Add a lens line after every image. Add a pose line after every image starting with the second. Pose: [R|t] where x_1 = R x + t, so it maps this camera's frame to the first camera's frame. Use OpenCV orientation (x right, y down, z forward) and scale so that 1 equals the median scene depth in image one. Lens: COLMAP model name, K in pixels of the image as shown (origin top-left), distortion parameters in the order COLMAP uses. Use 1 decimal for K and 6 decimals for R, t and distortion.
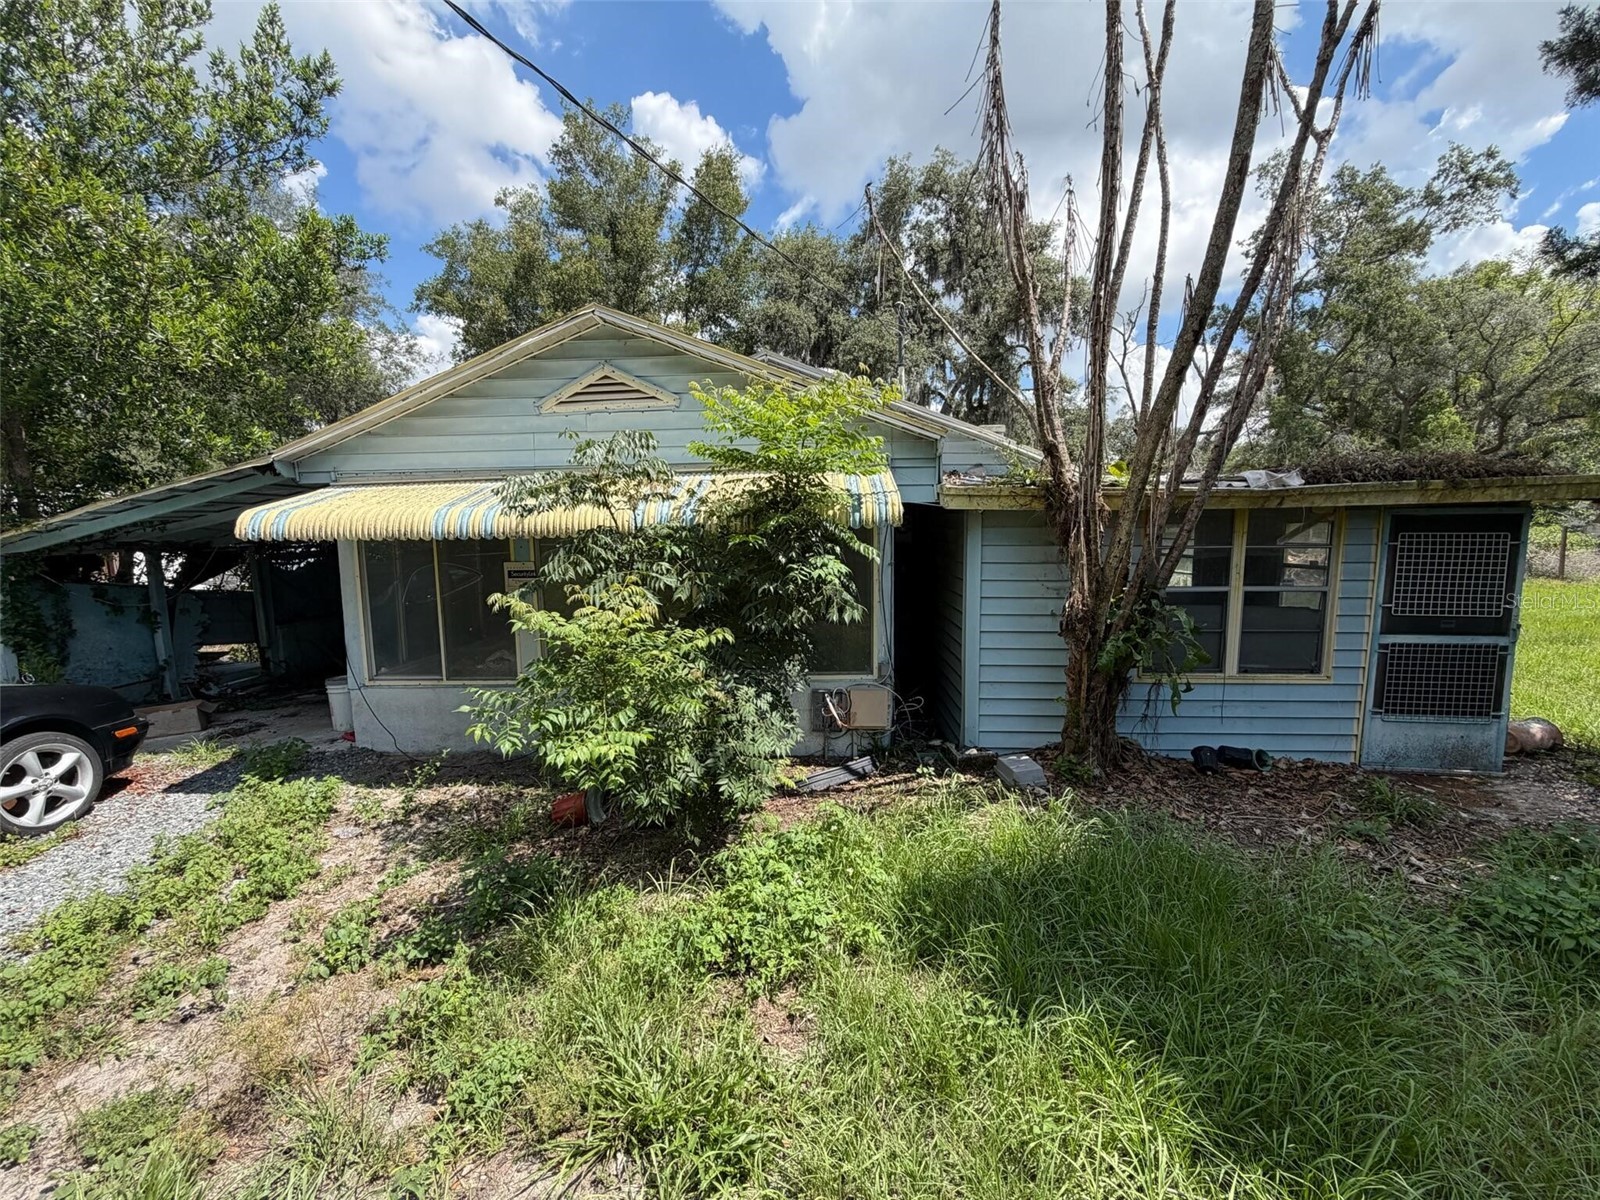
lens RADIAL K [[638.2, 0, 800.6], [0, 638.2, 600.5], [0, 0, 1]] dist [-0.000745, 0.000645]
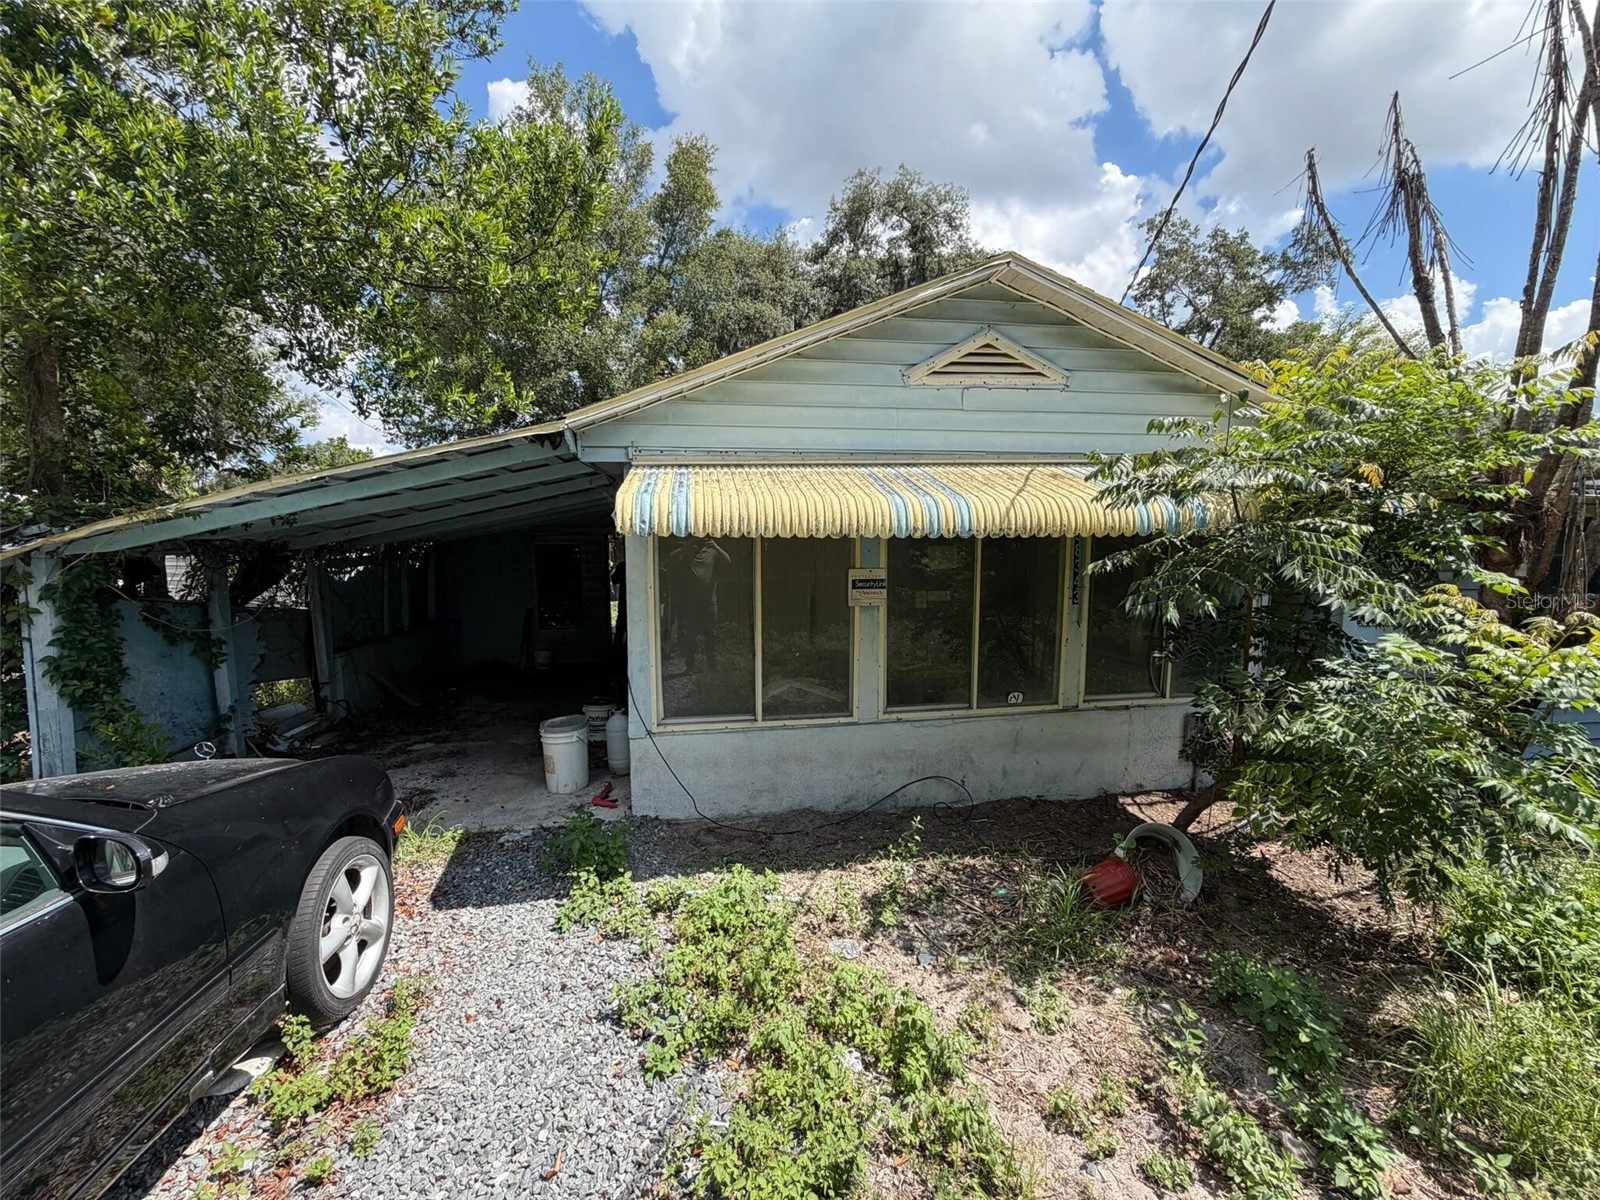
lens RADIAL K [[638.2, 0, 799.9], [0, 638.2, 599.4], [0, 0, 1]] dist [-0.000745, 0.000645]
pose [[0.981017, -0.006470, 0.193813, -0.483324], [0.010370, 0.999764, -0.019115, -0.005383], [-0.193644, 0.020762, 0.980852, 0.166702]]
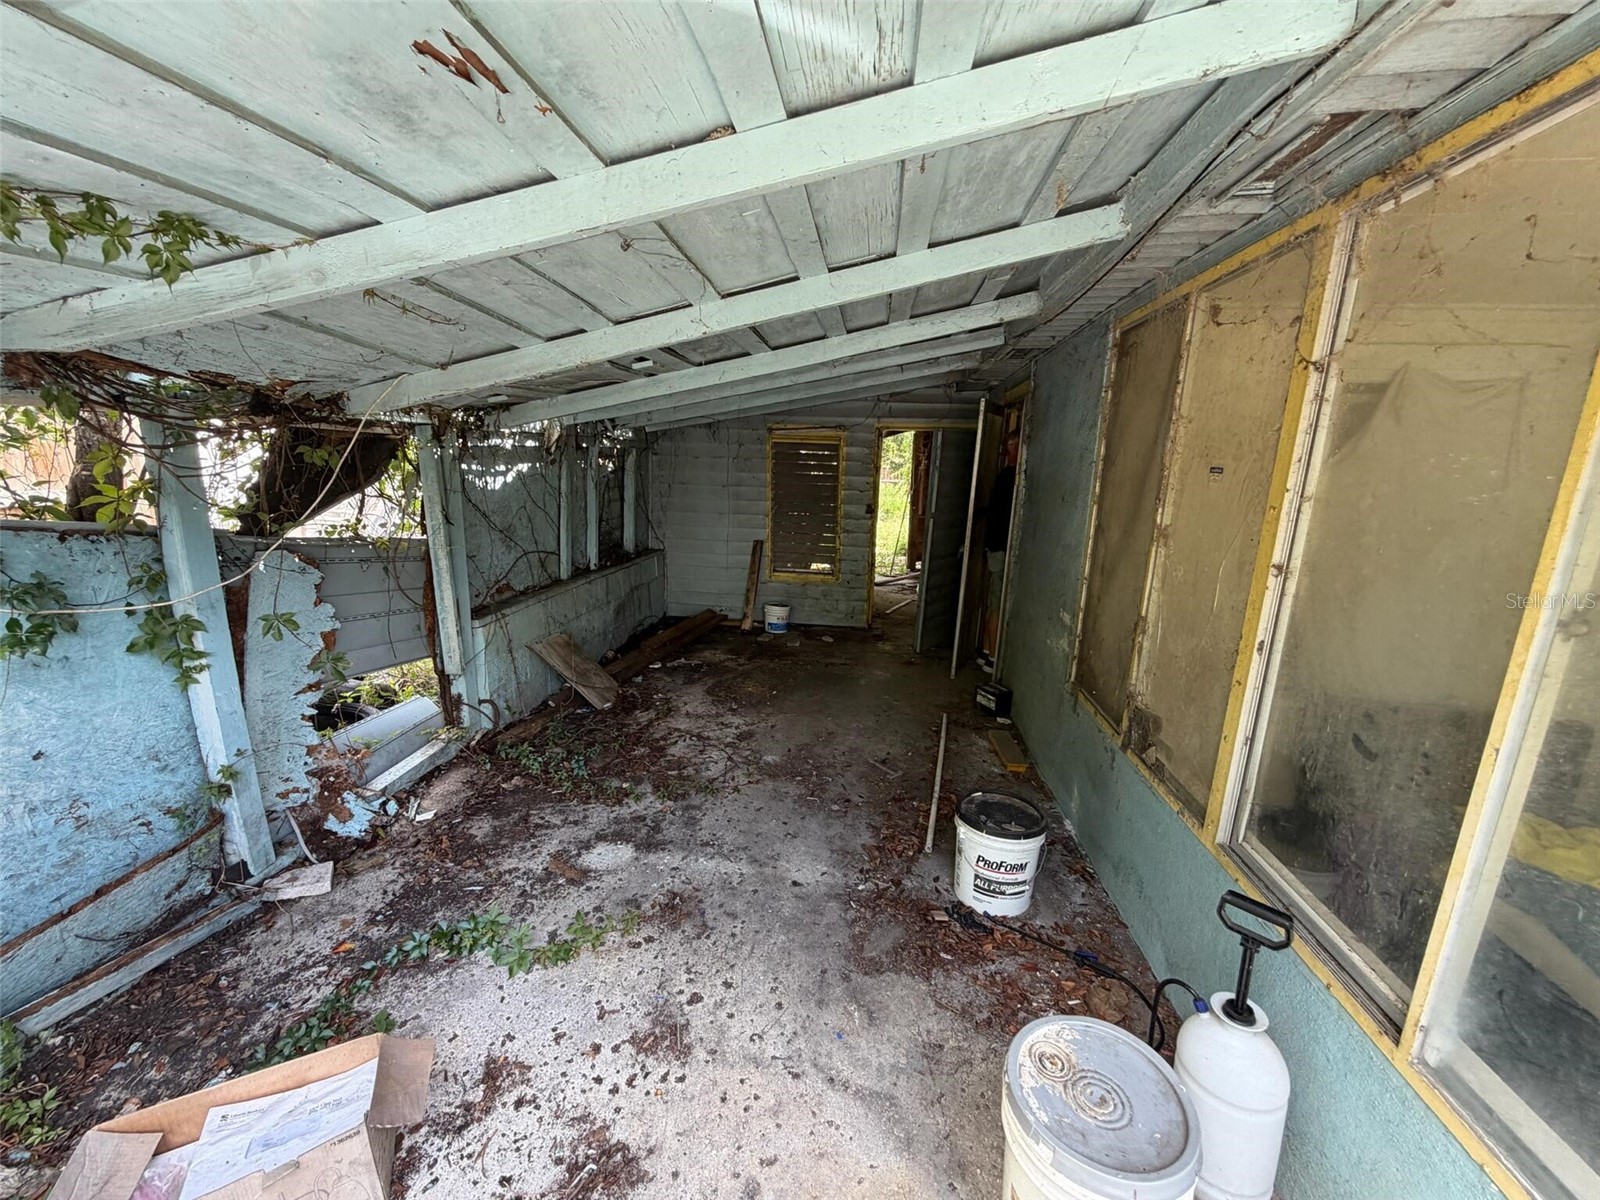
lens RADIAL K [[638.2, 0, 803.2], [0, 638.2, 599.2], [0, 0, 1]] dist [-0.000745, 0.000645]
pose [[0.996995, 0.058174, -0.051162, -0.662172], [-0.052130, 0.992291, 0.112434, -0.038155], [0.057308, -0.109429, 0.992341, 0.675053]]
